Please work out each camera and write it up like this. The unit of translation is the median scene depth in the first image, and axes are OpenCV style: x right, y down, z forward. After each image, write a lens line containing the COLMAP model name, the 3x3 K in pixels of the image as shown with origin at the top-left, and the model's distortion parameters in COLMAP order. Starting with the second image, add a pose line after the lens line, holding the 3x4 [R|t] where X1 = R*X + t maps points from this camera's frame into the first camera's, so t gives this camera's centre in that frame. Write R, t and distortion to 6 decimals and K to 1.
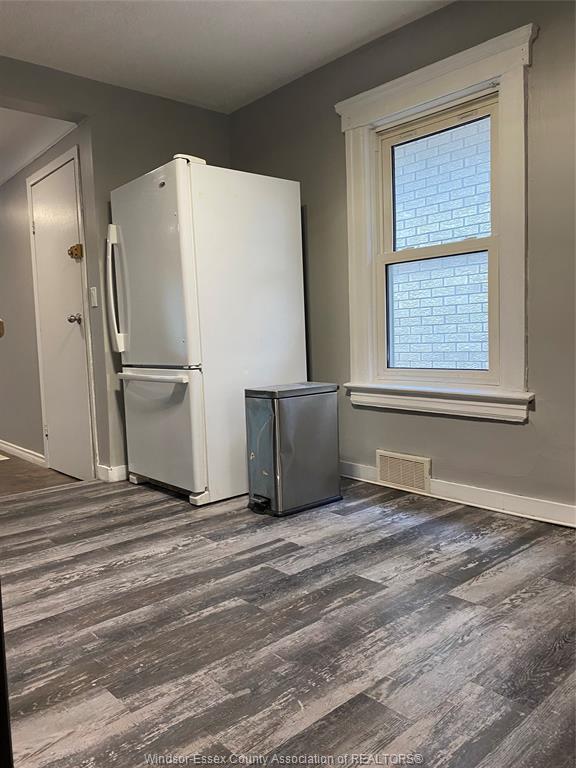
lens RADIAL K [[587.2, 0, 288.0], [0, 587.2, 384.0], [0, 0, 1]] dist [-0.002593, -0.000760]
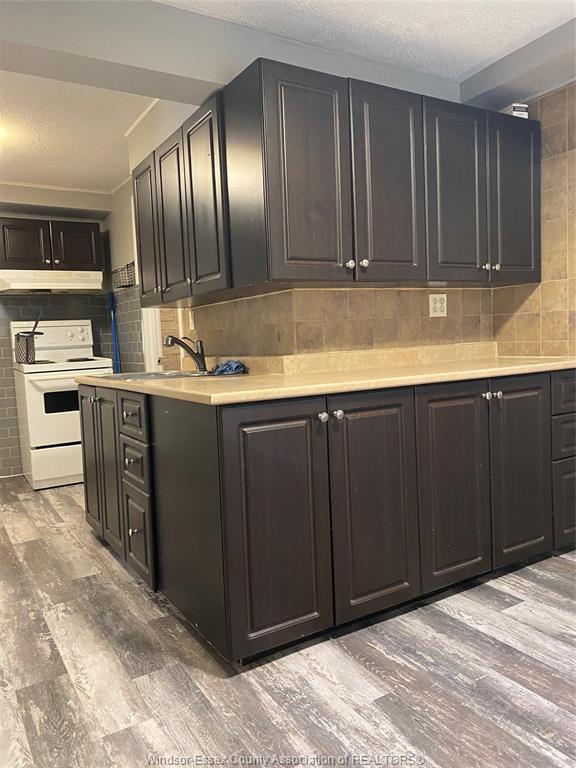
lens RADIAL K [[587.2, 0, 288.0], [0, 587.2, 384.0], [0, 0, 1]] dist [-0.002593, -0.000760]
pose [[-0.179640, 0.118209, -0.976604, 0.675310], [-0.039825, 0.991066, 0.127285, -0.198542], [0.982926, 0.061759, -0.173327, 0.815446]]
